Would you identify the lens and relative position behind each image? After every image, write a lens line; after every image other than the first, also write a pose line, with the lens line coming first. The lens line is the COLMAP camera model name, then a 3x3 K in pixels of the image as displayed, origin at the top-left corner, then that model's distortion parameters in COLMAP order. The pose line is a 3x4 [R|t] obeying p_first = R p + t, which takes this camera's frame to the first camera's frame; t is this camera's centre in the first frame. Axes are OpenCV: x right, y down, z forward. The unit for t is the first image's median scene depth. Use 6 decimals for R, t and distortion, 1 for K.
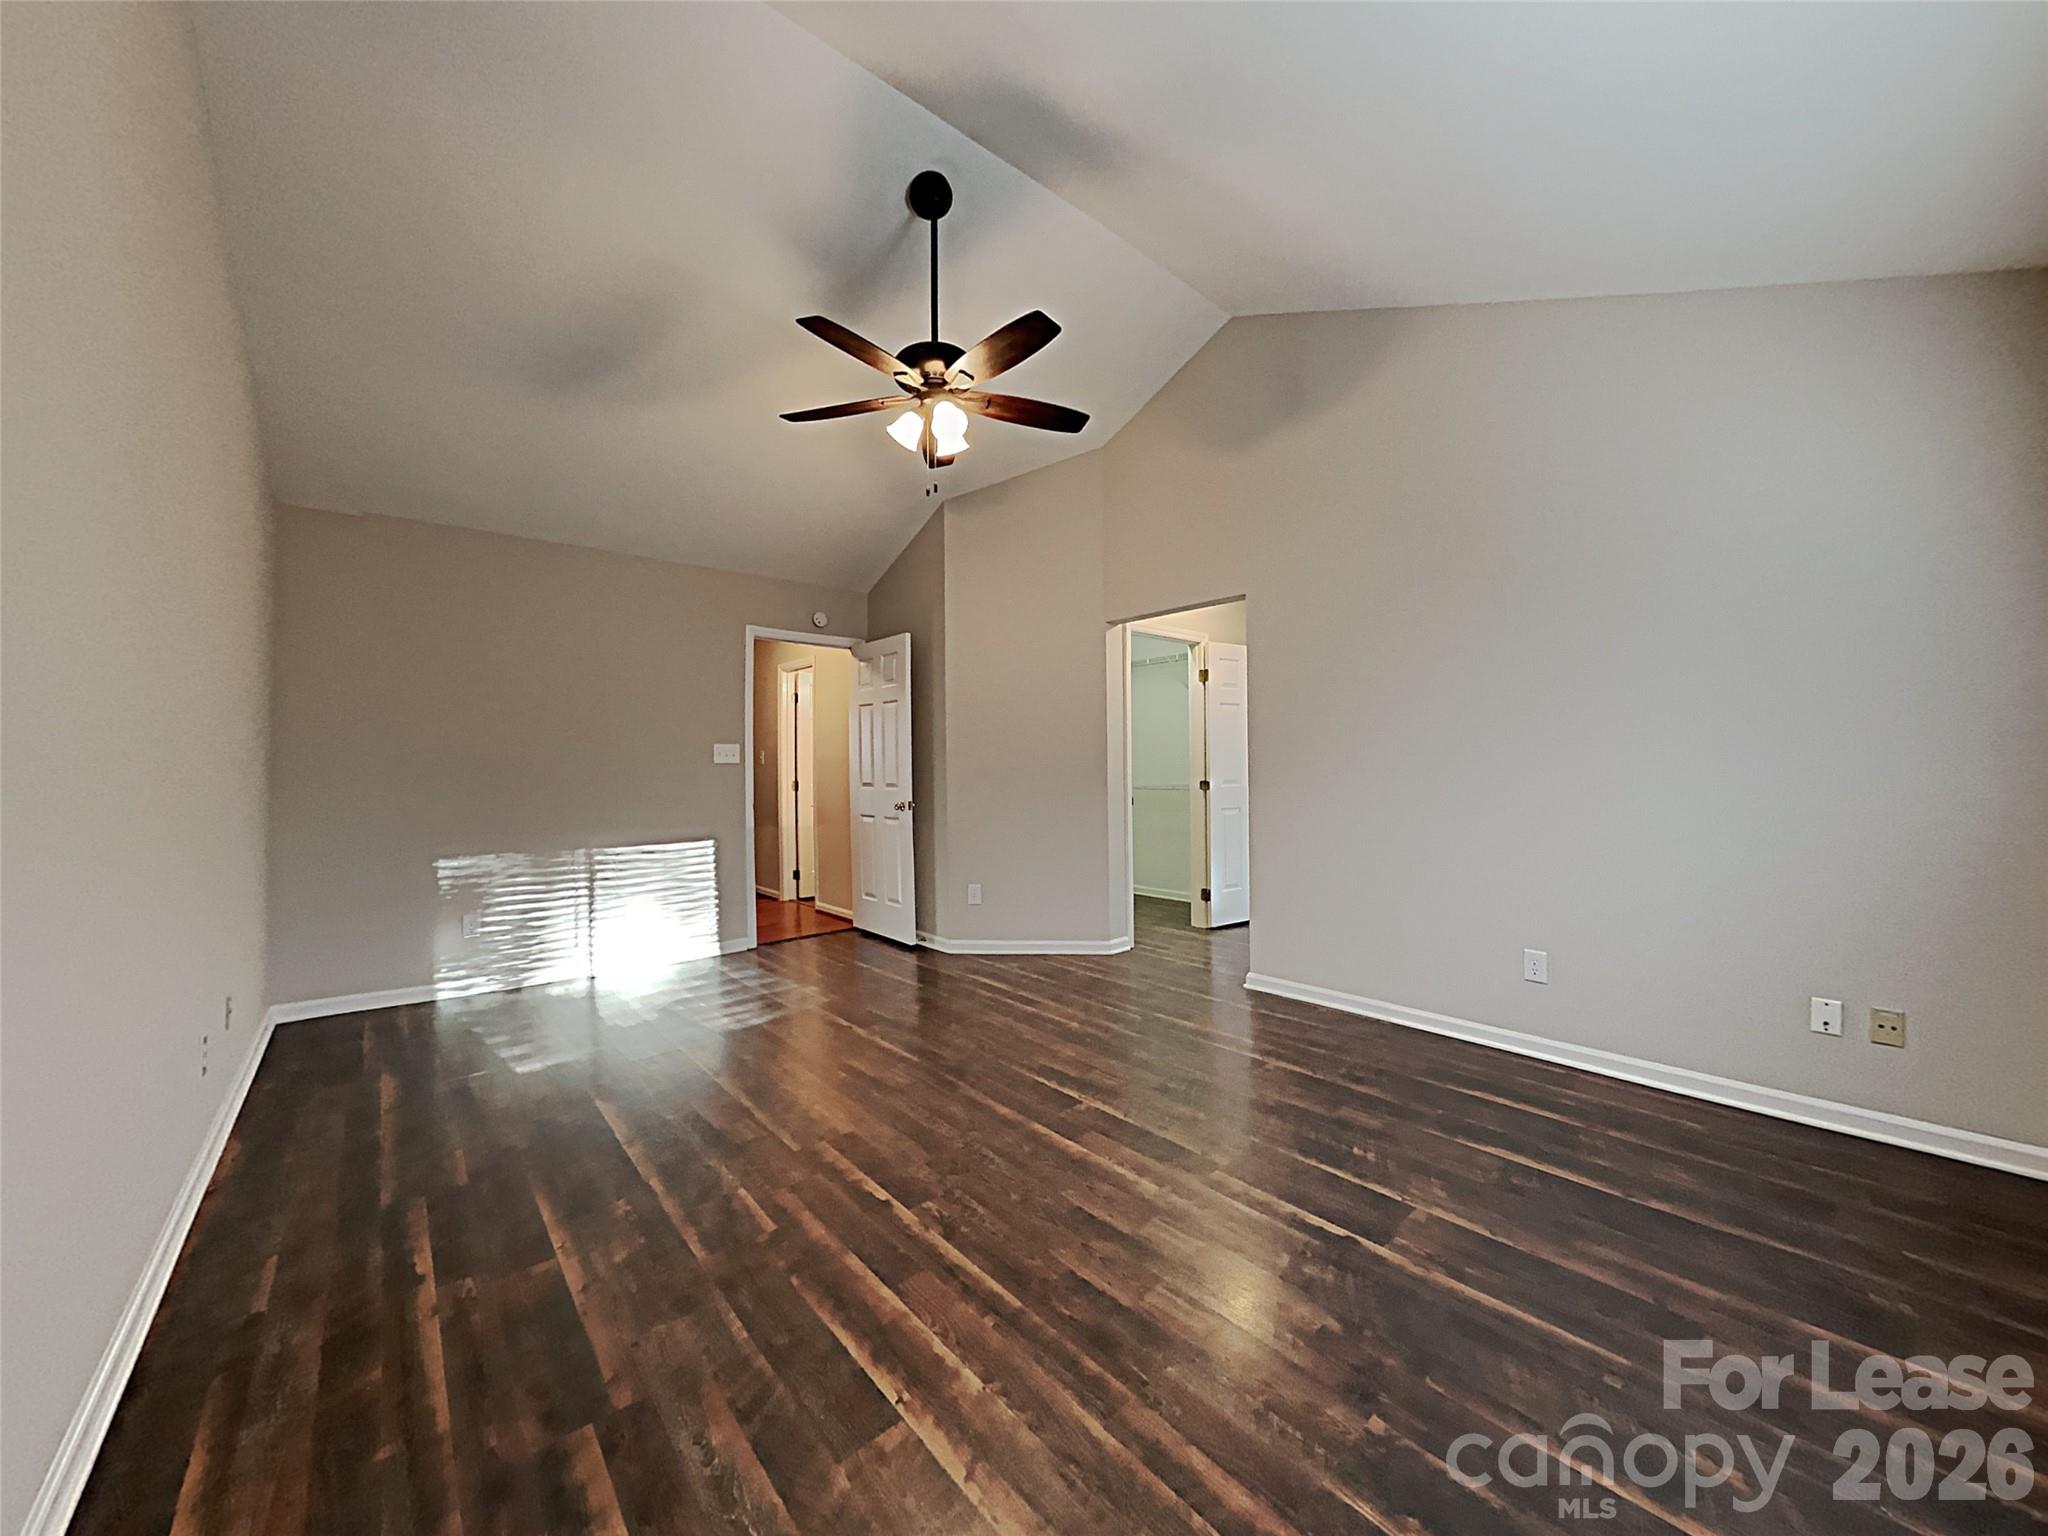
lens RADIAL K [[763.2, 0, 1023.2], [0, 763.2, 768.1], [0, 0, 1]] dist [-0.002272, 0.000659]
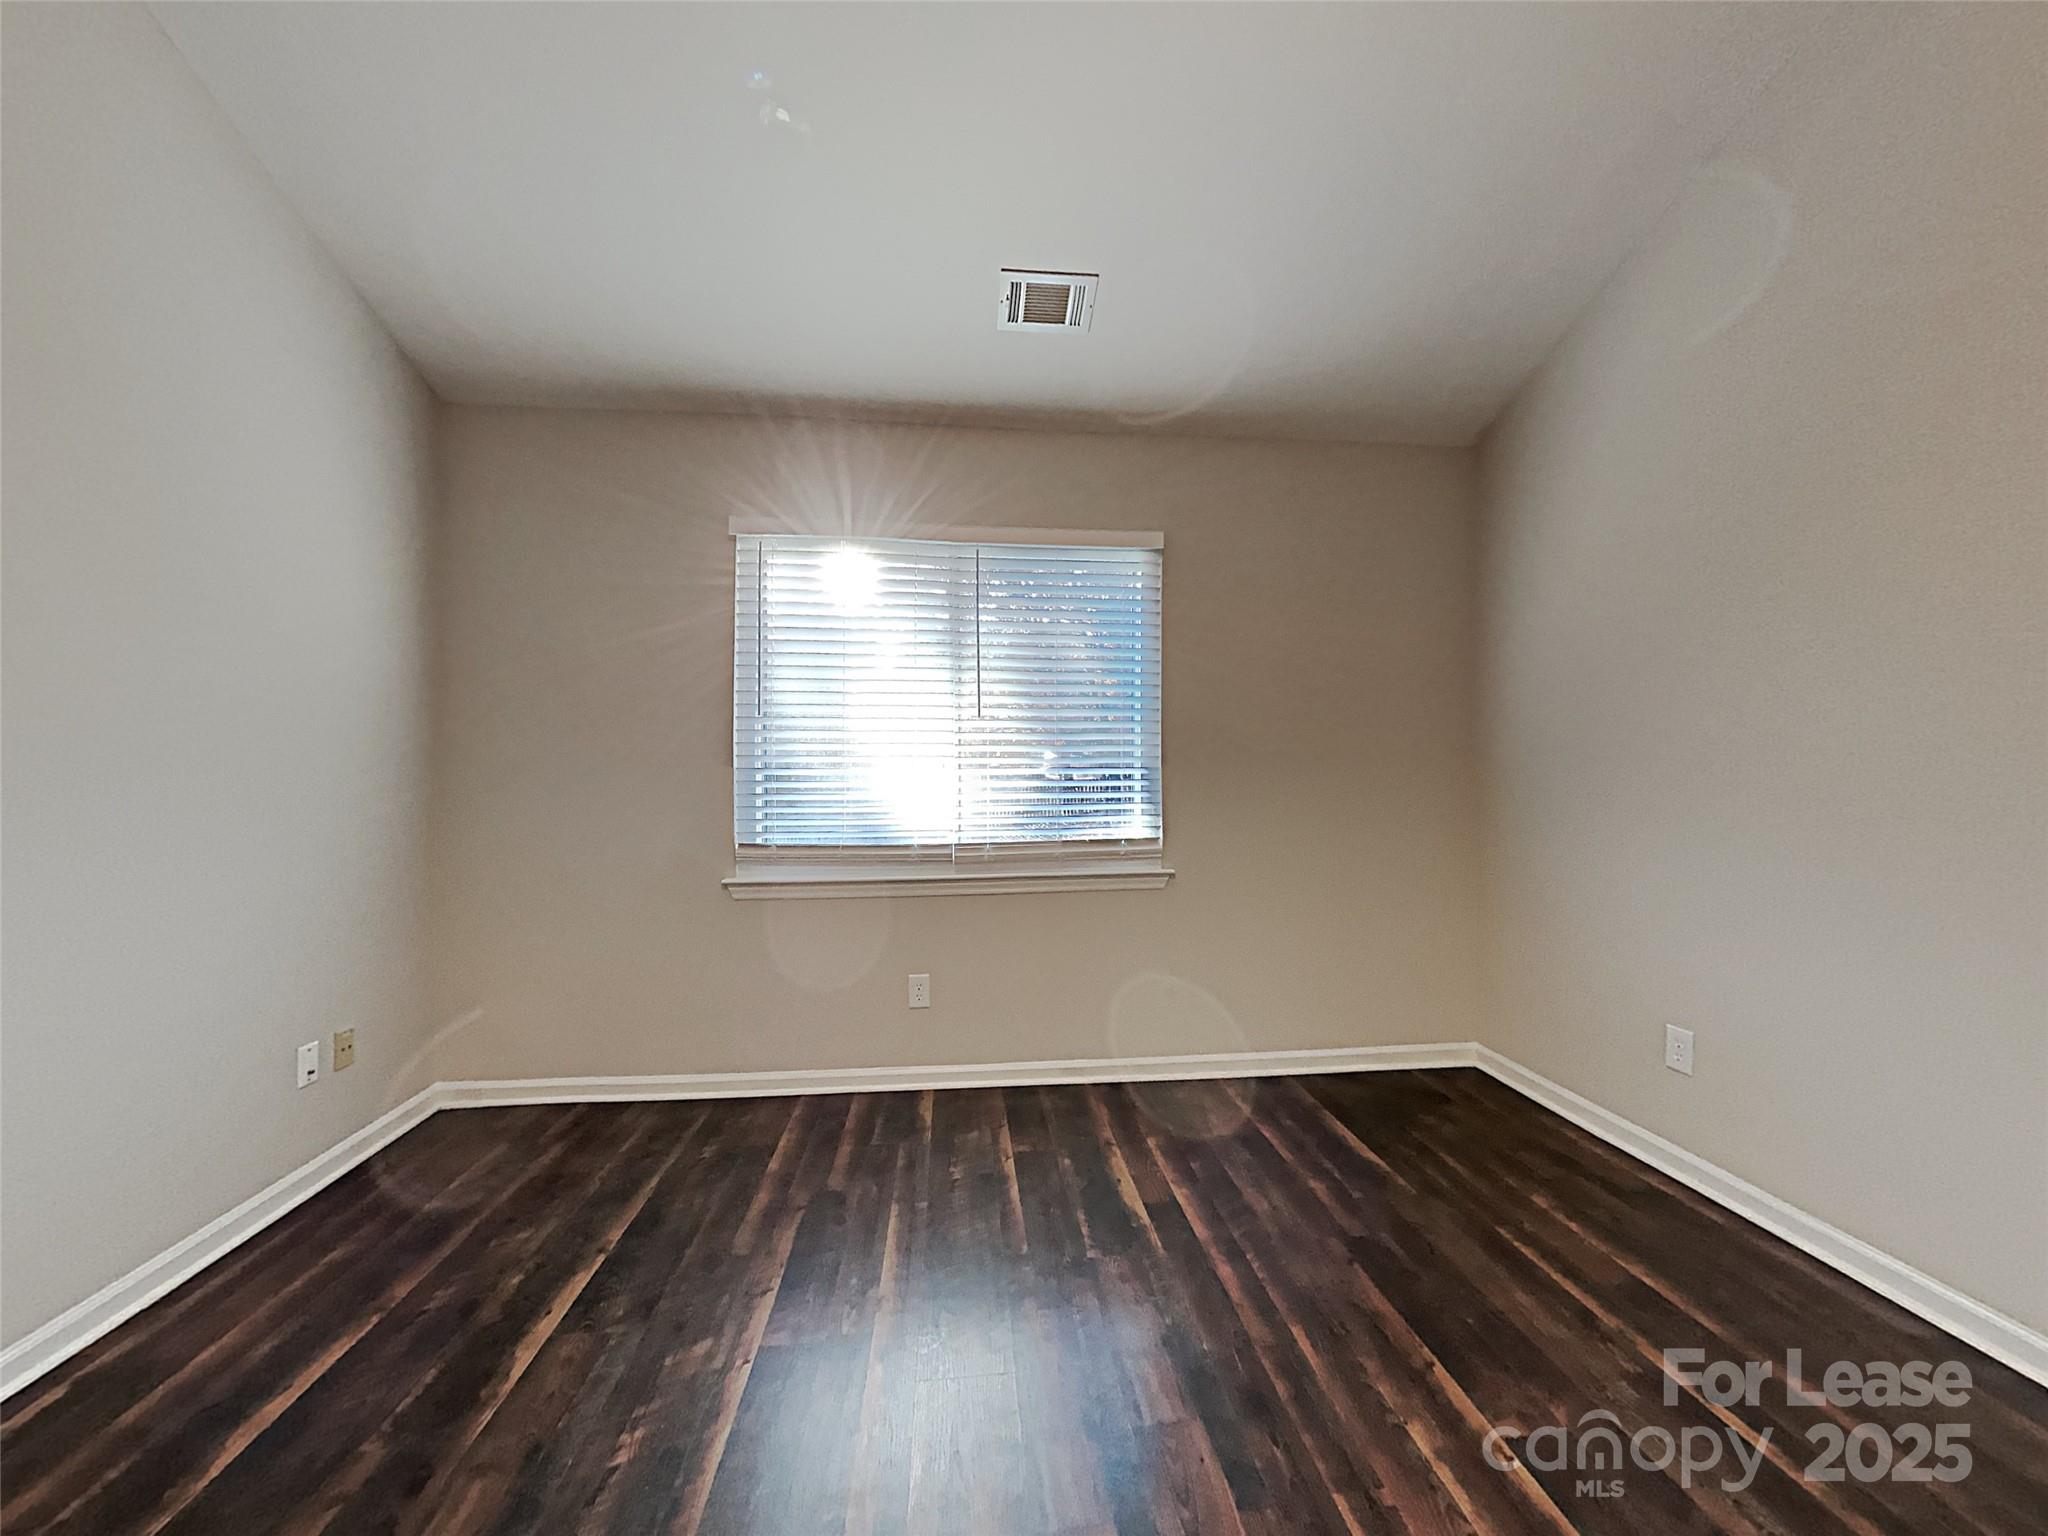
lens RADIAL K [[763.2, 0, 1038.2], [0, 763.2, 772.1], [0, 0, 1]] dist [-0.002272, 0.000659]
pose [[-0.822700, 0.018866, 0.568162, -0.203113], [0.019628, 0.999796, -0.004776, 0.005350], [-0.568137, 0.007223, -0.822903, 1.809051]]
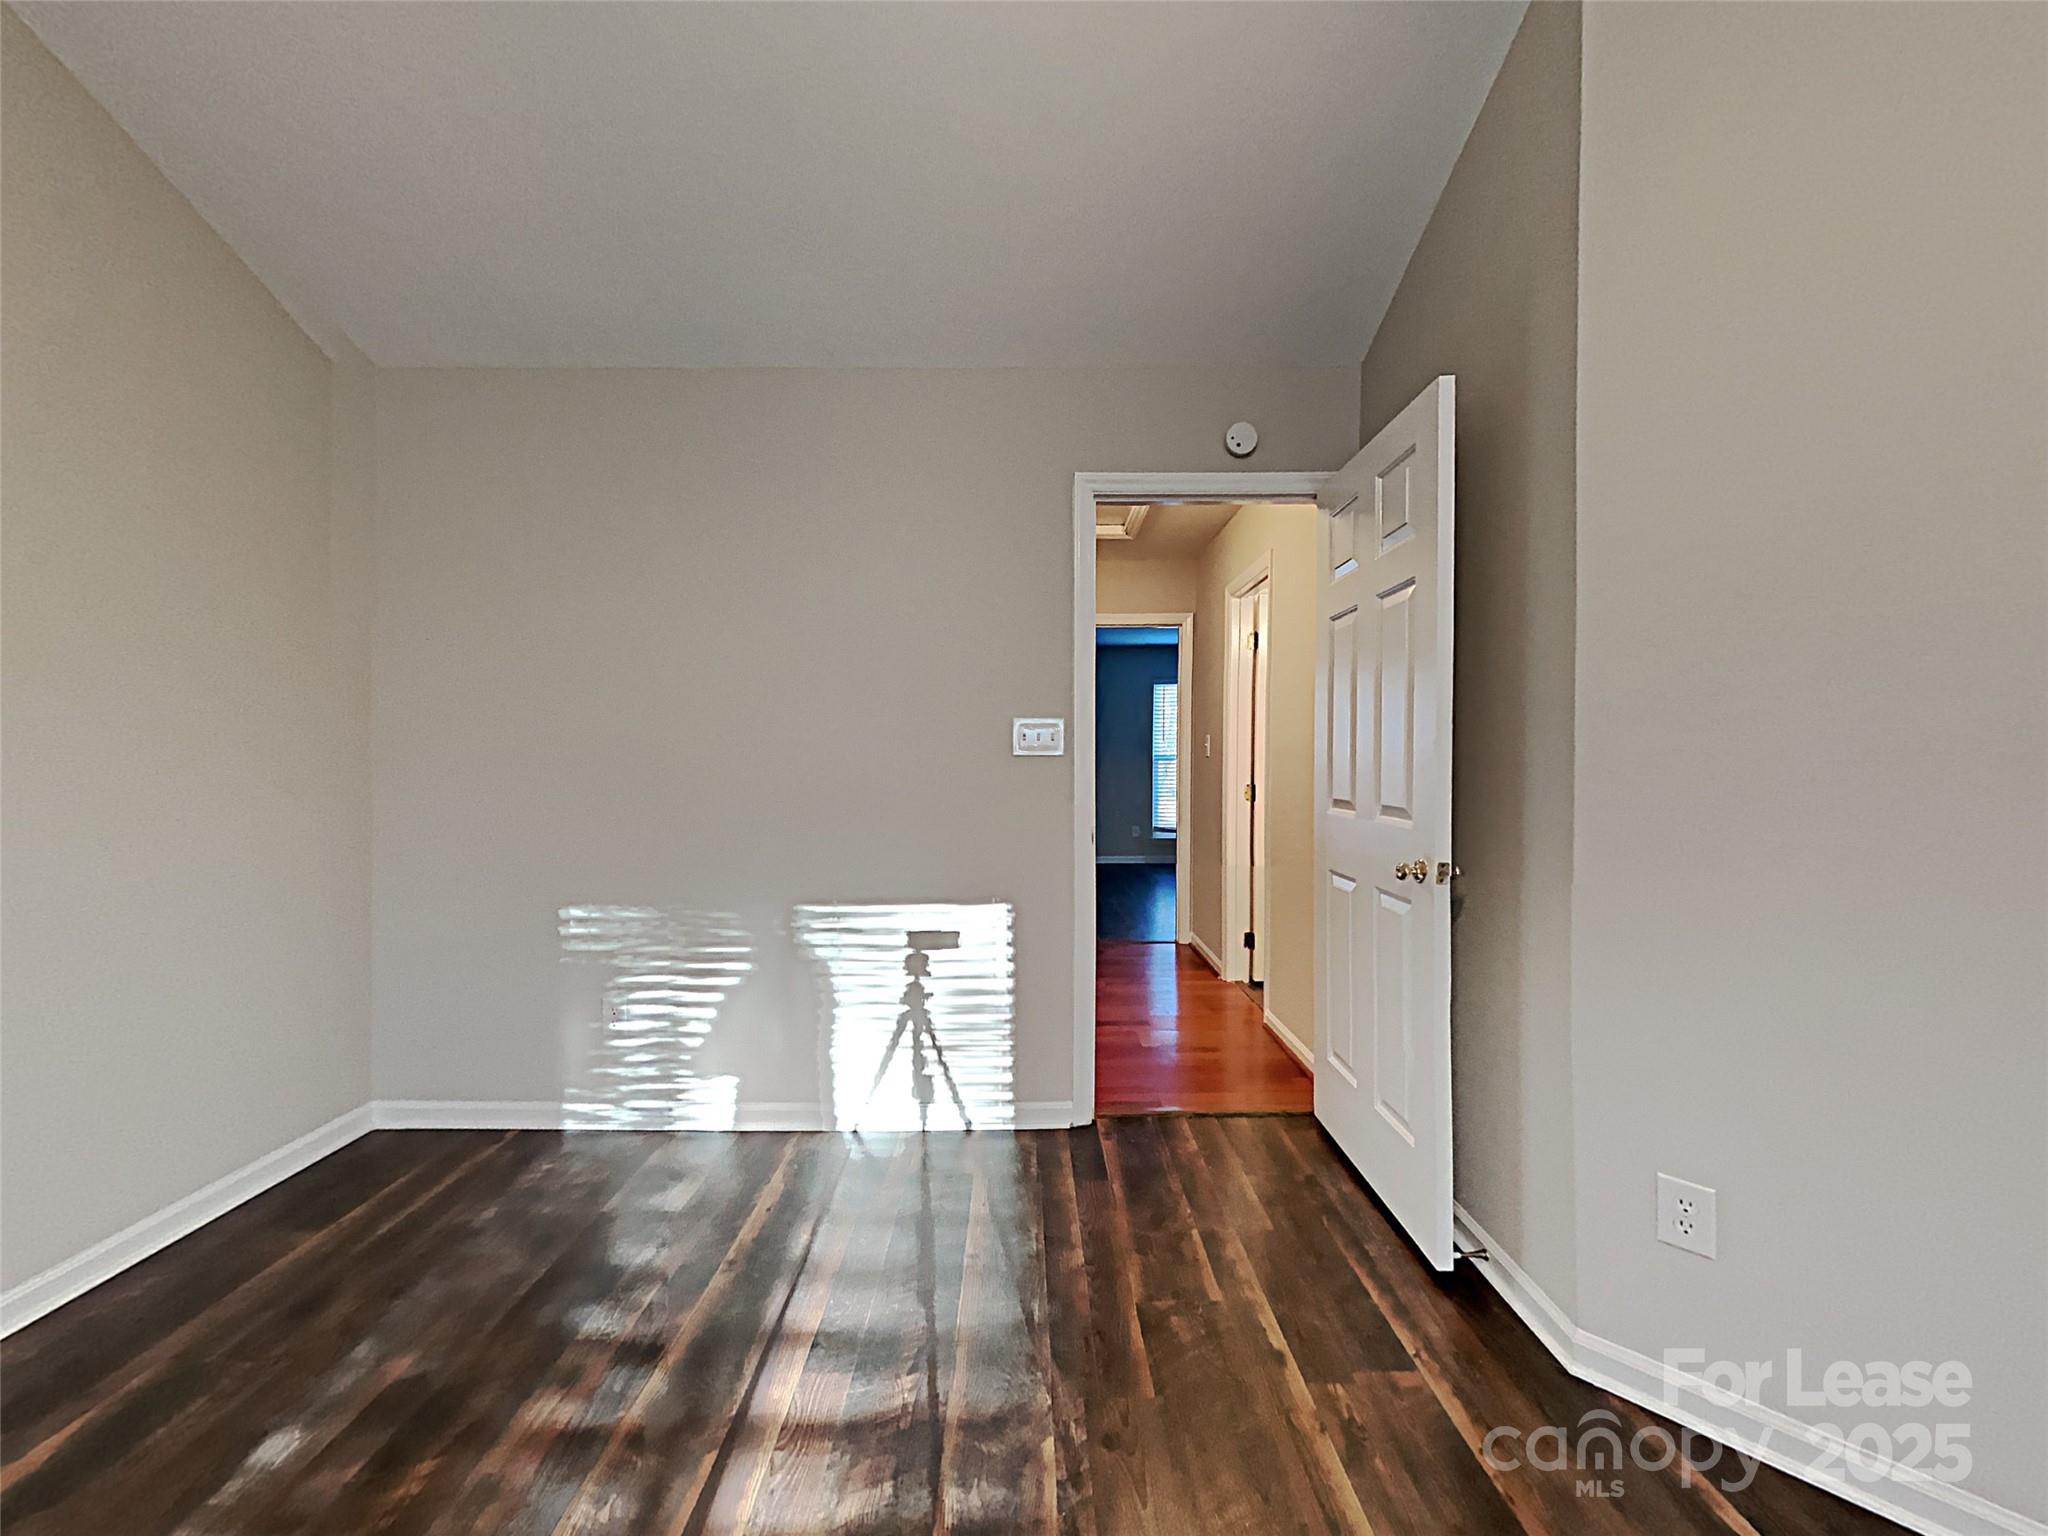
lens RADIAL K [[763.2, 0, 1015.0], [0, 763.2, 775.3], [0, 0, 1]] dist [-0.002272, 0.000659]
pose [[0.754287, 0.022922, -0.656145, -0.065845], [-0.009189, 0.999661, 0.024360, -0.003741], [0.656481, -0.012345, 0.754242, 0.596538]]
